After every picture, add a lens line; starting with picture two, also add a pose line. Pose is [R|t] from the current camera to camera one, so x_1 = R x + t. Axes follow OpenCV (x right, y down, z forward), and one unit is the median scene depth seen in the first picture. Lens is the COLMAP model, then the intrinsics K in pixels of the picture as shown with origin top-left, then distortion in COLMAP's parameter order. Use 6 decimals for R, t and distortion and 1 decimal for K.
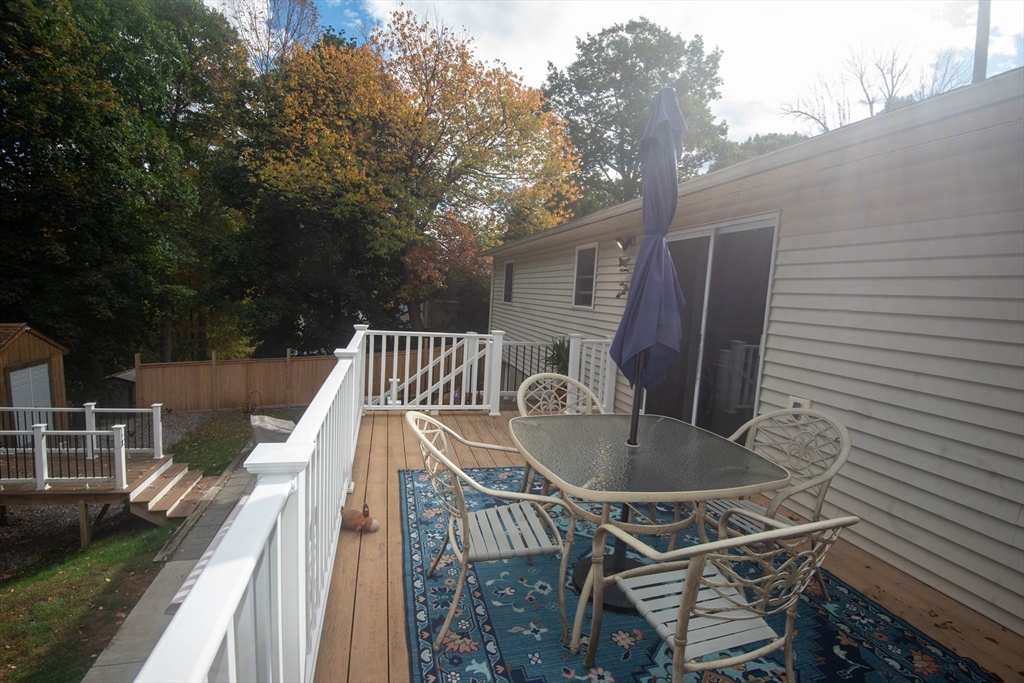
lens RADIAL K [[468.7, 0, 512.0], [0, 468.7, 341.5], [0, 0, 1]] dist [-0.017854, -0.015528]
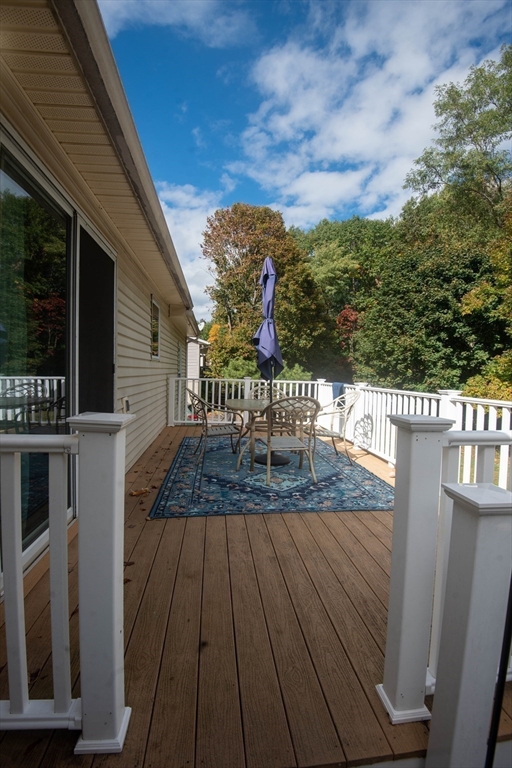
lens RADIAL K [[351.5, 0, 256.0], [0, 351.5, 384.0], [0, 0, 1]] dist [-0.017854, -0.015528]
pose [[-0.986495, -0.085851, 0.139492, 0.064341], [-0.064885, 0.986788, 0.148456, -0.115976], [-0.150394, 0.137400, -0.979032, 2.073840]]
